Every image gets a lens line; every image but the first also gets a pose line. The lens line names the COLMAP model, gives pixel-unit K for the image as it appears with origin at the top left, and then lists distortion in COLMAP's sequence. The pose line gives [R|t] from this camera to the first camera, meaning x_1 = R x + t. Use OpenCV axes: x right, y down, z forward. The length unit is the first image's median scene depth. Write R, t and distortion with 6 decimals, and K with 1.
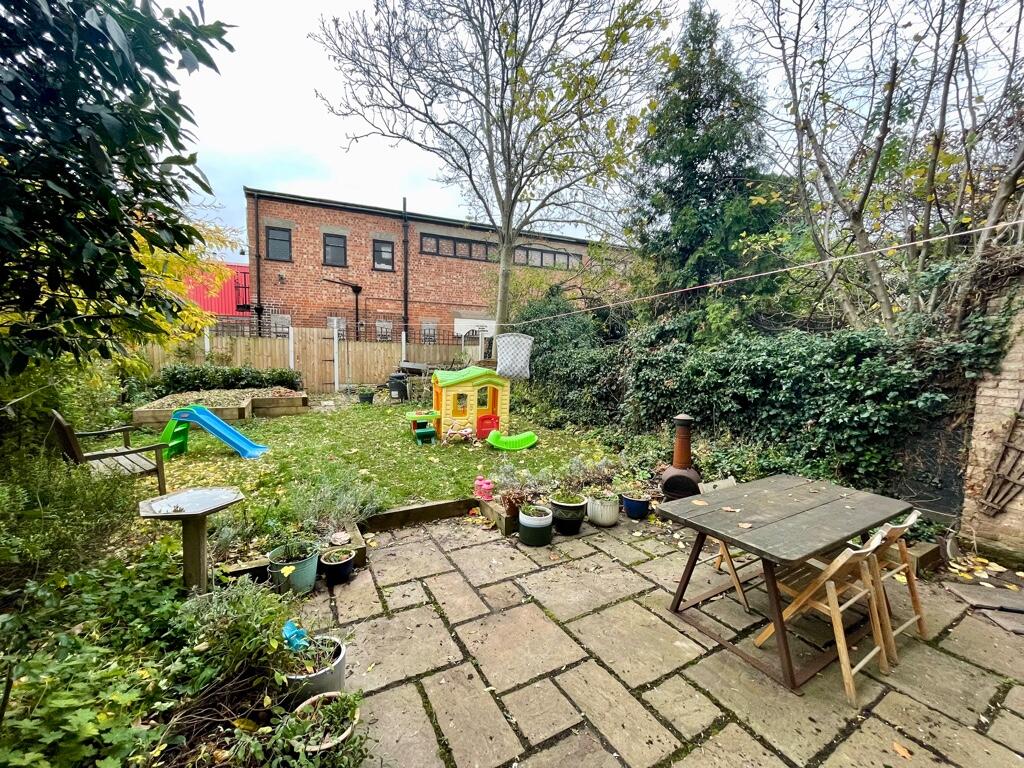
lens RADIAL K [[414.2, 0, 510.4], [0, 414.2, 383.1], [0, 0, 1]] dist [-0.003859, 0.000765]
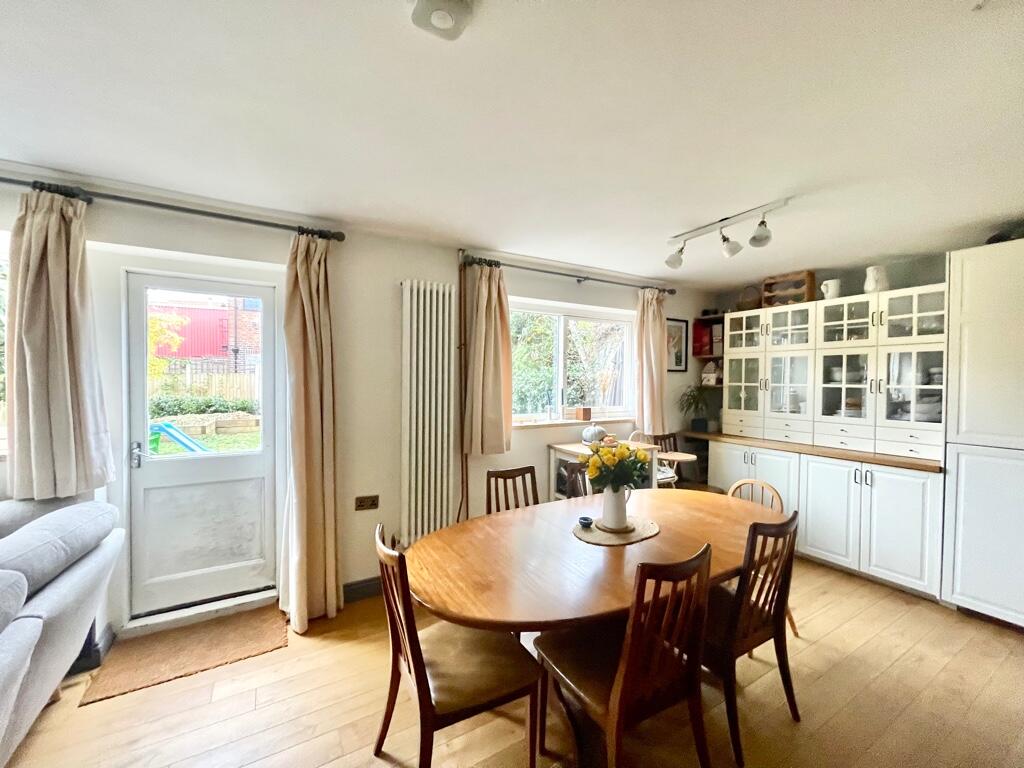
lens RADIAL K [[414.2, 0, 515.5], [0, 414.2, 386.3], [0, 0, 1]] dist [-0.003859, 0.000765]
pose [[0.999879, -0.015508, -0.000917, 0.262728], [0.015413, 0.997675, -0.066384, 0.024898], [0.001944, 0.066362, 0.997794, -0.251928]]
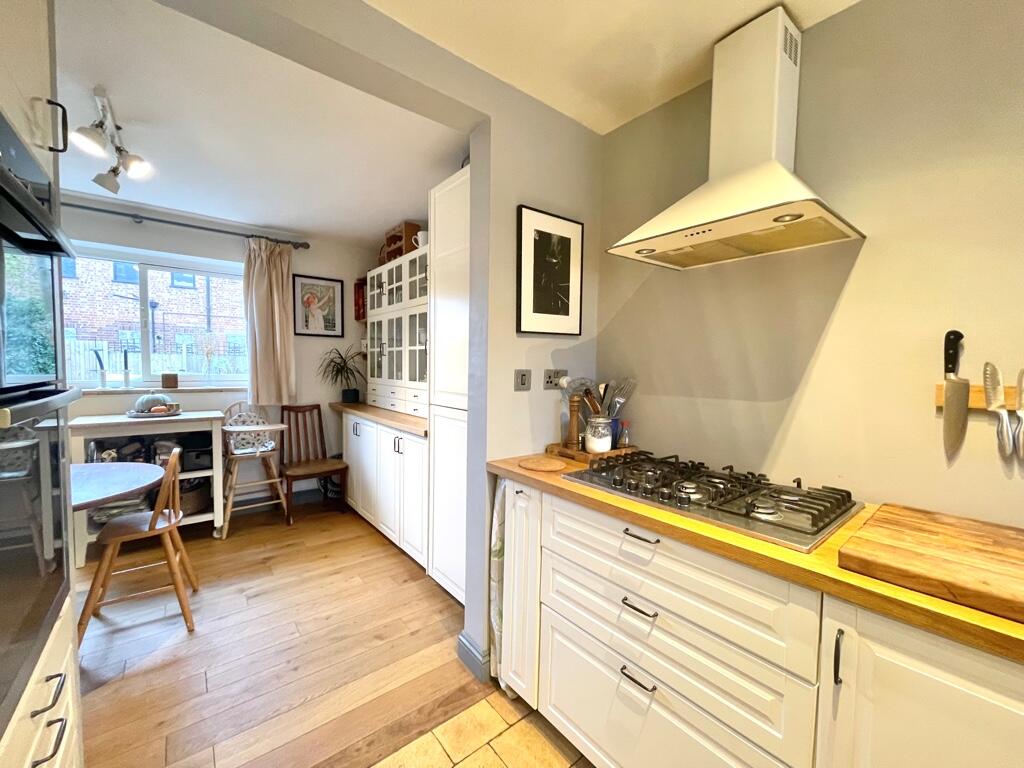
lens RADIAL K [[414.2, 0, 507.5], [0, 414.2, 381.5], [0, 0, 1]] dist [-0.003859, 0.000765]
pose [[0.990453, -0.012875, 0.137251, 0.523649], [0.018706, 0.998973, -0.041277, 0.043458], [-0.136579, 0.043451, 0.989676, -0.229852]]
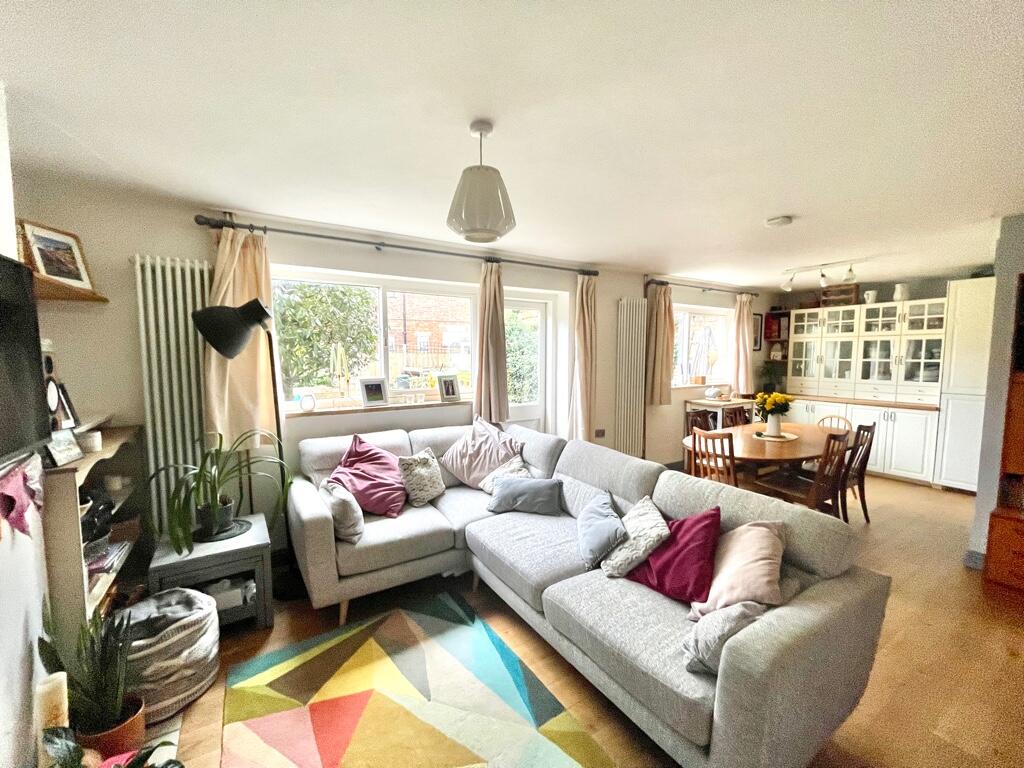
lens RADIAL K [[414.2, 0, 515.9], [0, 414.2, 386.9], [0, 0, 1]] dist [-0.003859, 0.000765]
pose [[0.999342, -0.024793, 0.026467, 0.074987], [0.024916, 0.999680, -0.004335, 0.030476], [-0.026351, 0.004992, 0.999640, -0.412717]]
